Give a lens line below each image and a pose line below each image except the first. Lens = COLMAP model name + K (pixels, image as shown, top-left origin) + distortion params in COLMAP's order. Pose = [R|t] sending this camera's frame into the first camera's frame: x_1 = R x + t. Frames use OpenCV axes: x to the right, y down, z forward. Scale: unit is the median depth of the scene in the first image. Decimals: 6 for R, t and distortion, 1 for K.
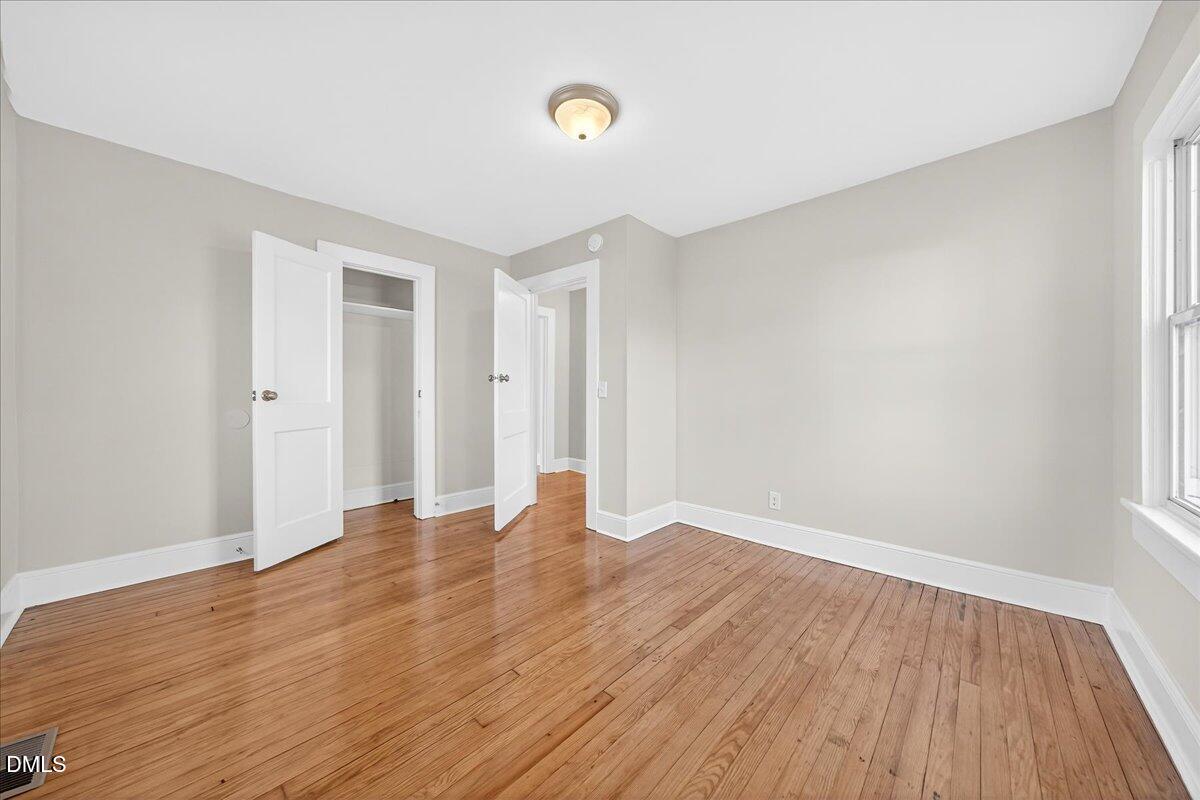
lens RADIAL K [[407.9, 0, 604.2], [0, 407.9, 395.1], [0, 0, 1]] dist [-0.015312, 0.000108]
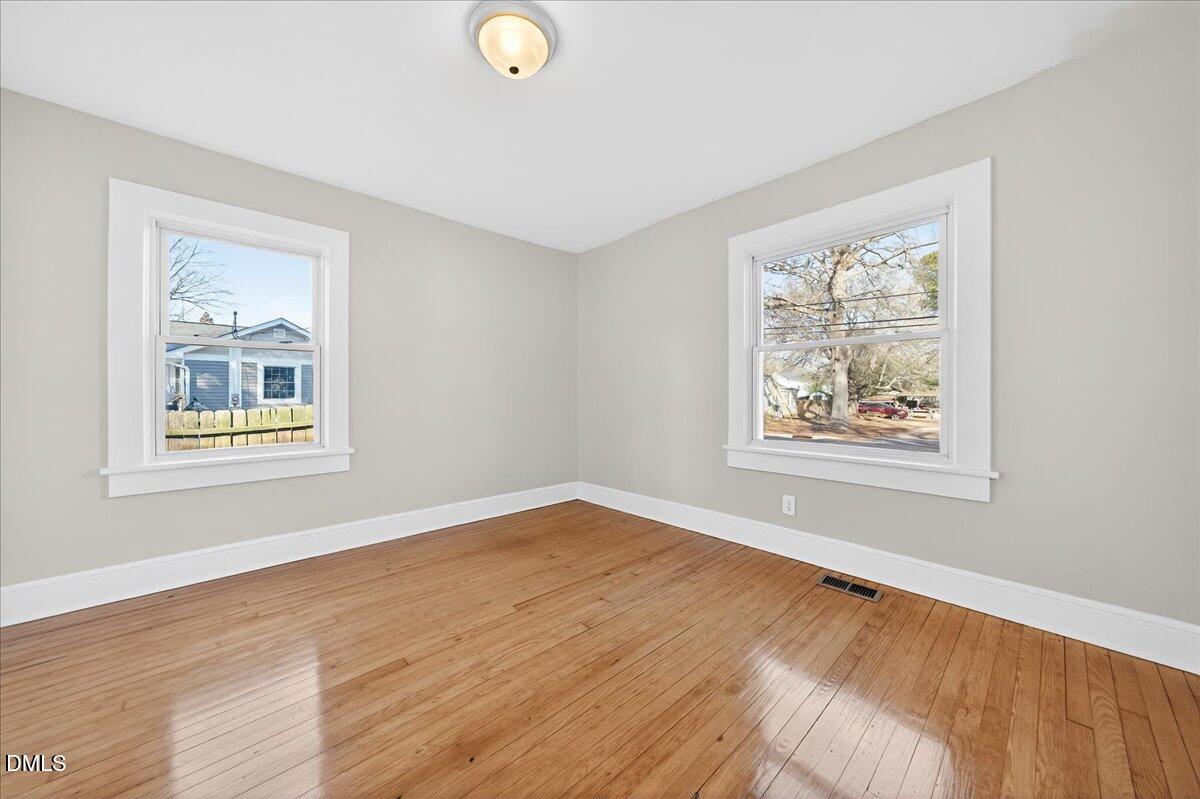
lens RADIAL K [[407.9, 0, 604.2], [0, 407.9, 394.6], [0, 0, 1]] dist [-0.015312, 0.000108]
pose [[-0.997656, -0.000791, 0.068430, -0.330253], [-0.000349, 0.999979, 0.006475, 0.016709], [-0.068434, 0.006436, -0.997635, 2.041721]]
